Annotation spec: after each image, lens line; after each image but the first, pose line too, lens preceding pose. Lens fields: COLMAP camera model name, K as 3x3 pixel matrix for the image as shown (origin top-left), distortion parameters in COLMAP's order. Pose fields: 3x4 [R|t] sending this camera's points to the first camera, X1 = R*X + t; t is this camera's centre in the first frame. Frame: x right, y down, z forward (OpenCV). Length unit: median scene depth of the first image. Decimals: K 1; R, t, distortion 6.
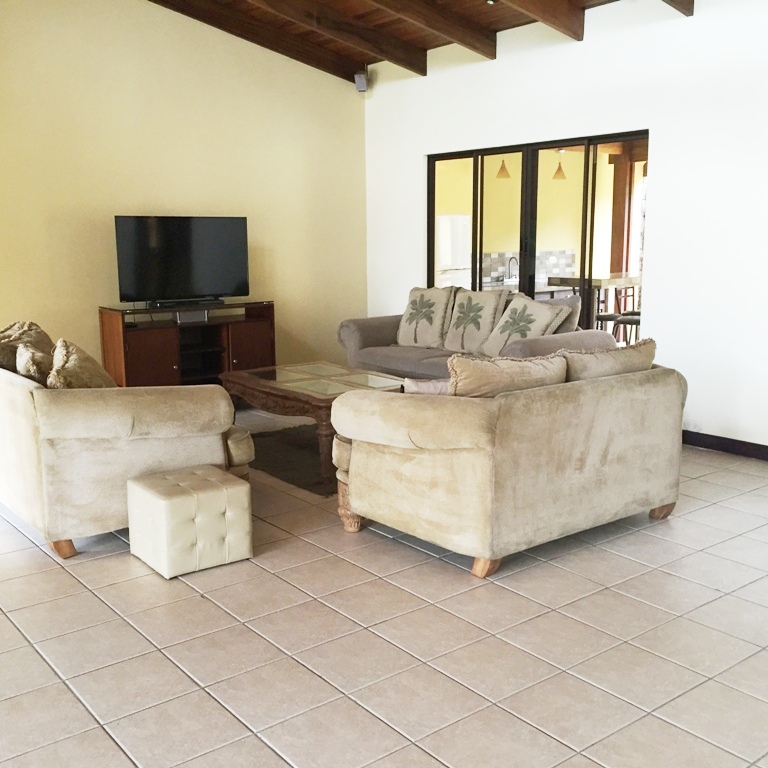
lens RADIAL K [[871.6, 0, 384.0], [0, 871.6, 384.0], [0, 0, 1]] dist [0.047416, 0.000790]
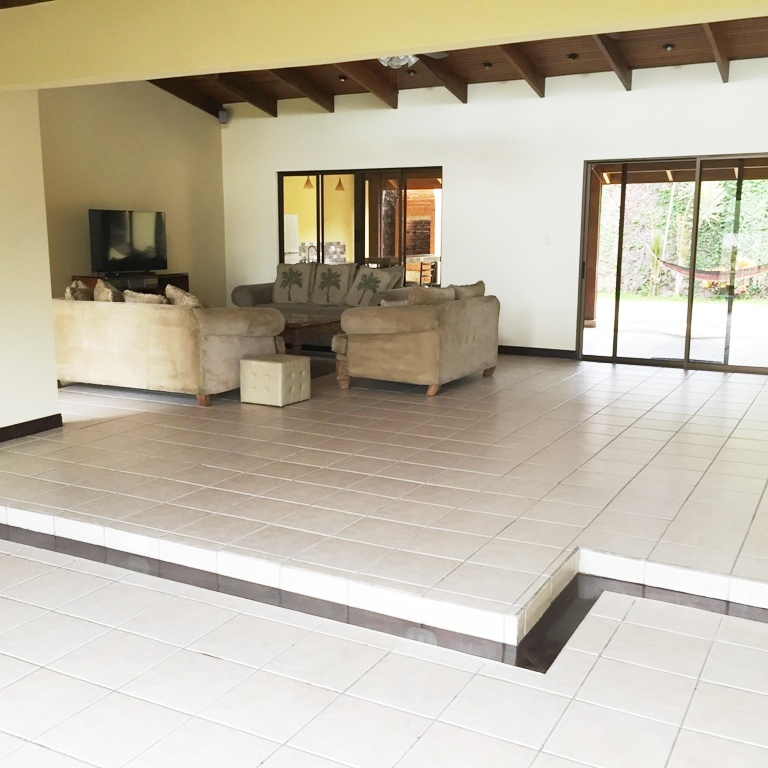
lens RADIAL K [[871.6, 0, 384.0], [0, 871.6, 384.0], [0, 0, 1]] dist [0.047416, 0.000790]
pose [[0.917644, -0.055276, 0.393541, -0.446650], [0.056187, 0.998378, 0.009216, 0.097822], [-0.393412, 0.013655, 0.919261, -0.455857]]
